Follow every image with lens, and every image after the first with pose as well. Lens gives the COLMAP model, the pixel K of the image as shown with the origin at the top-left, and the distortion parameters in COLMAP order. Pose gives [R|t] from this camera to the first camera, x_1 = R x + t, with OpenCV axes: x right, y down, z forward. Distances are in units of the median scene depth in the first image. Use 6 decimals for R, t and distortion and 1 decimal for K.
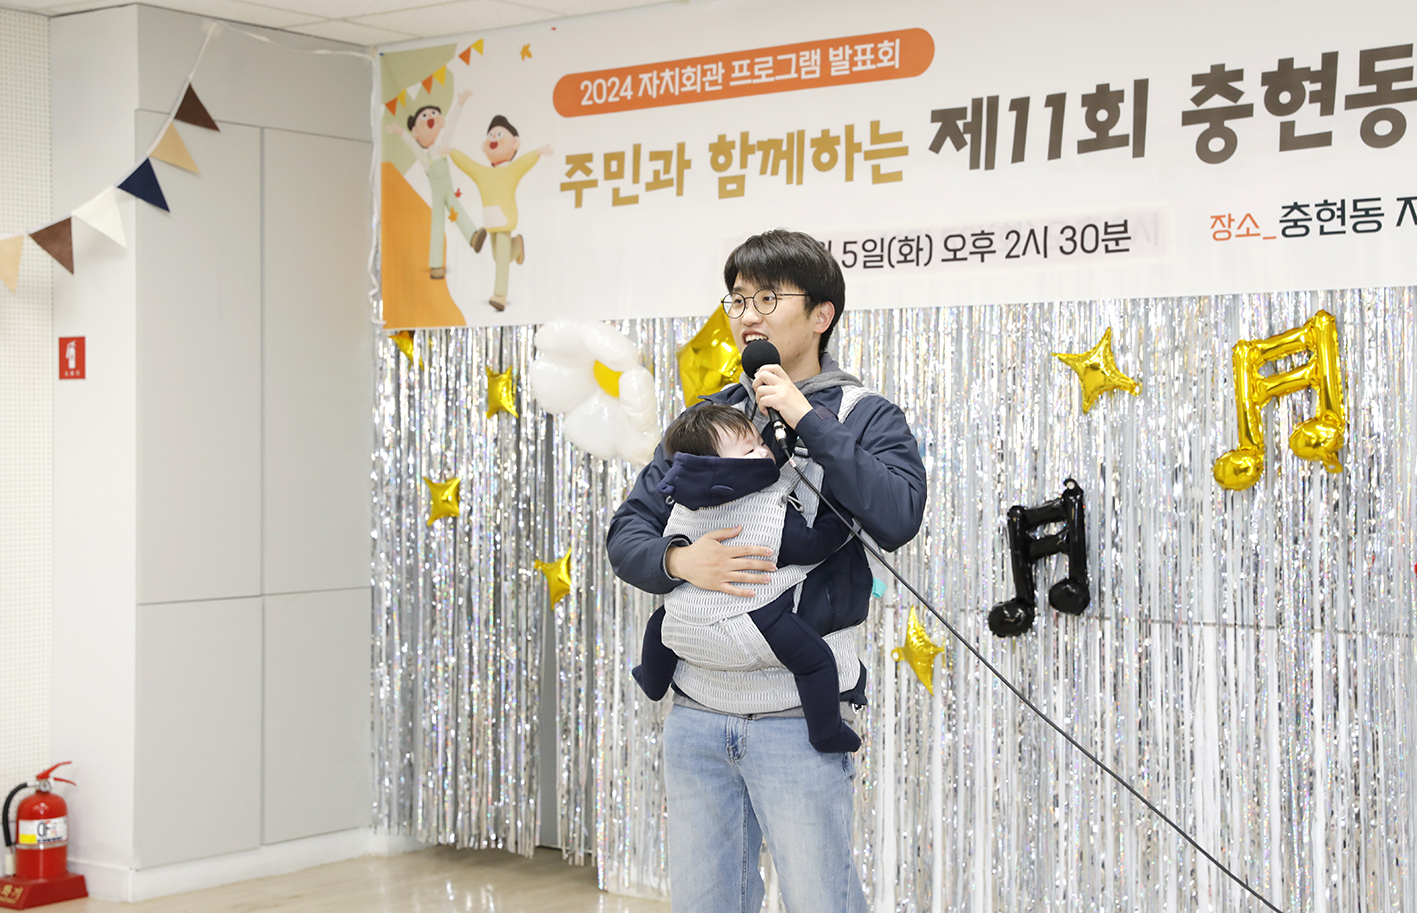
lens RADIAL K [[2253.5, 0, 739.3], [0, 2253.5, 450.8], [0, 0, 1]] dist [0.092572, 0.231483]
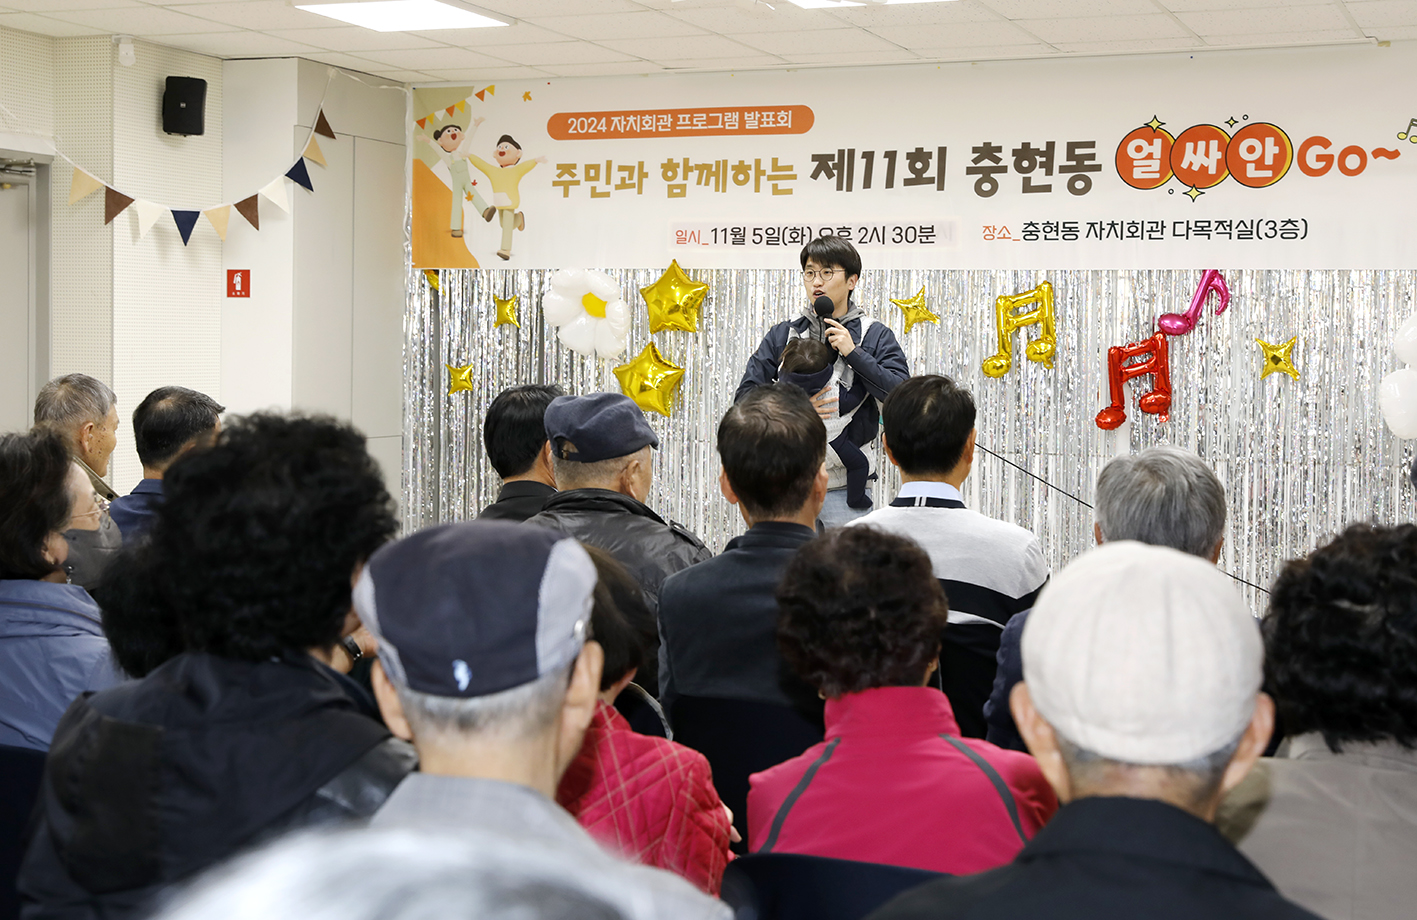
lens RADIAL K [[1962.9, 0, 756.9], [0, 1962.9, 407.4], [0, 0, 1]] dist [0.037731, 0.133359]
pose [[0.962889, 0.009590, 0.269728, -0.345423], [-0.016660, 0.999575, 0.023935, 0.005651], [-0.269384, -0.027540, 0.962639, -0.413771]]
